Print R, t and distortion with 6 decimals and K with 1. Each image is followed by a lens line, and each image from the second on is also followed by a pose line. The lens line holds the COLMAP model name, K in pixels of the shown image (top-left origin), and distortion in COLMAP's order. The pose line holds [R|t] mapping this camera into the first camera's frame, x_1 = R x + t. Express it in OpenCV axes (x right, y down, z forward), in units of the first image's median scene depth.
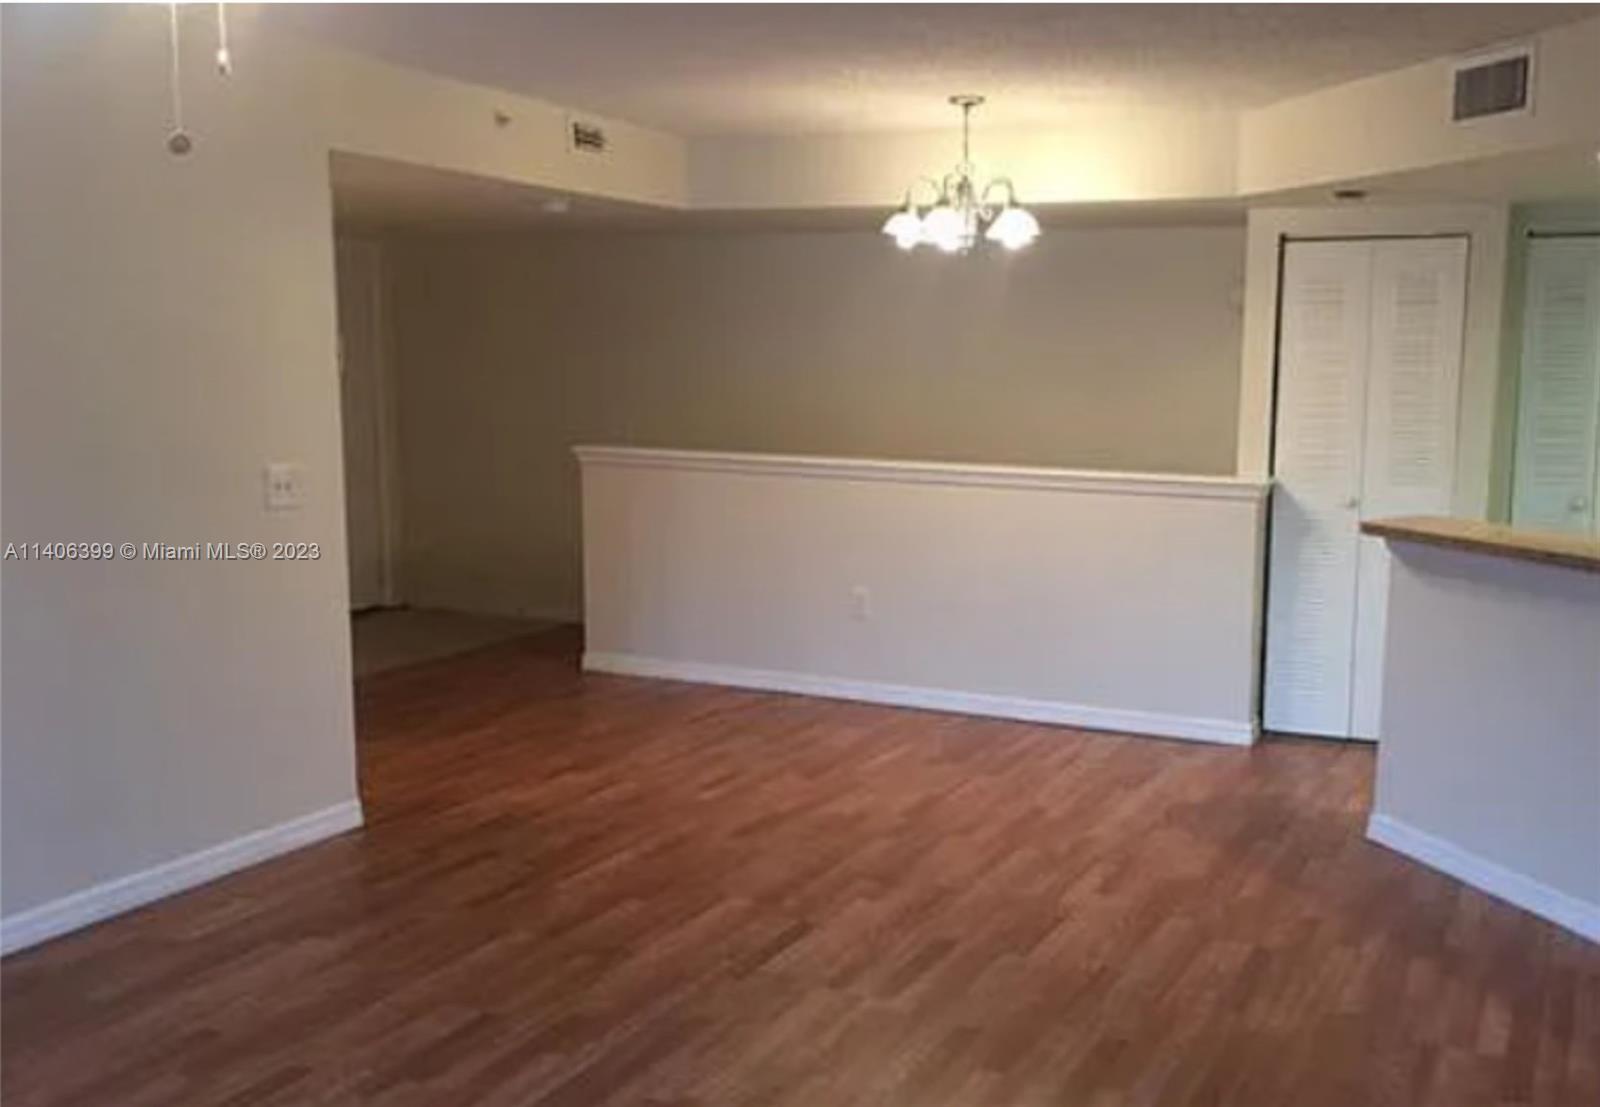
lens RADIAL K [[1571.0, 0, 800.0], [0, 1571.0, 553.5], [0, 0, 1]] dist [0.000839, 0.000268]
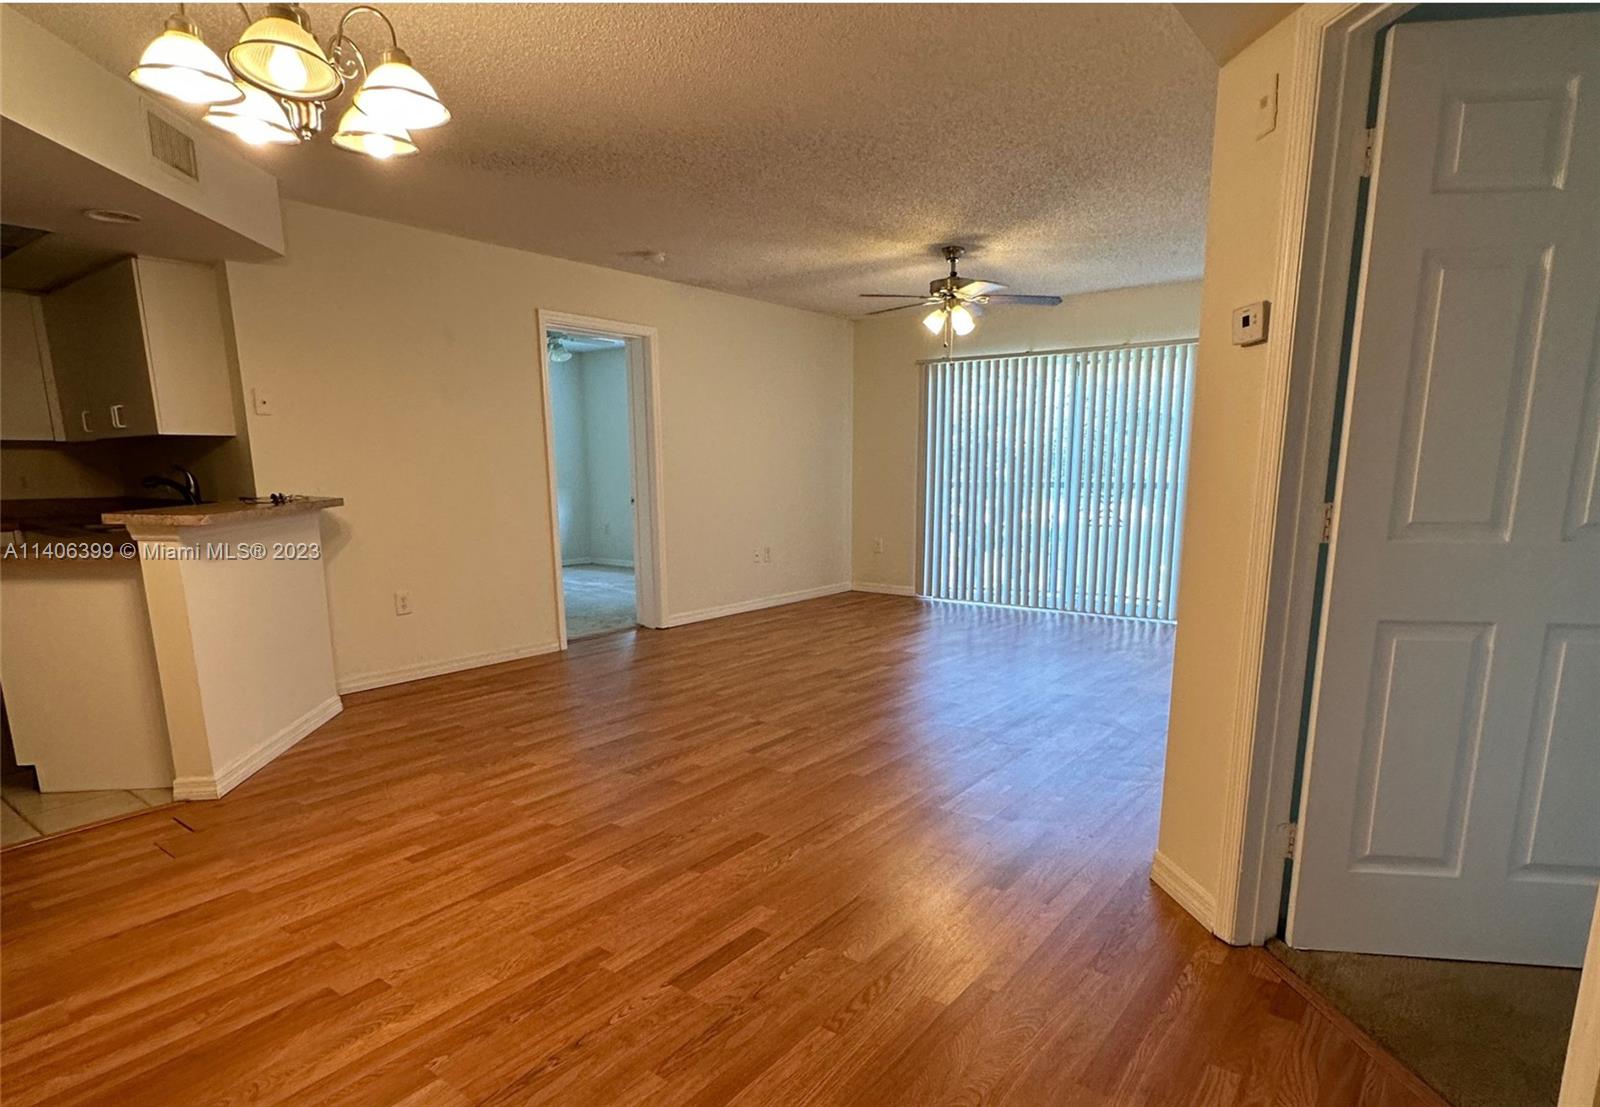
lens RADIAL K [[860.1, 0, 800.0], [0, 860.1, 553.5], [0, 0, 1]] dist [-0.000325, -0.000028]
pose [[-0.980439, -0.011235, 0.196504, -0.190334], [0.037159, 0.969850, 0.240853, -0.139592], [-0.193286, 0.243443, -0.950461, 1.631954]]
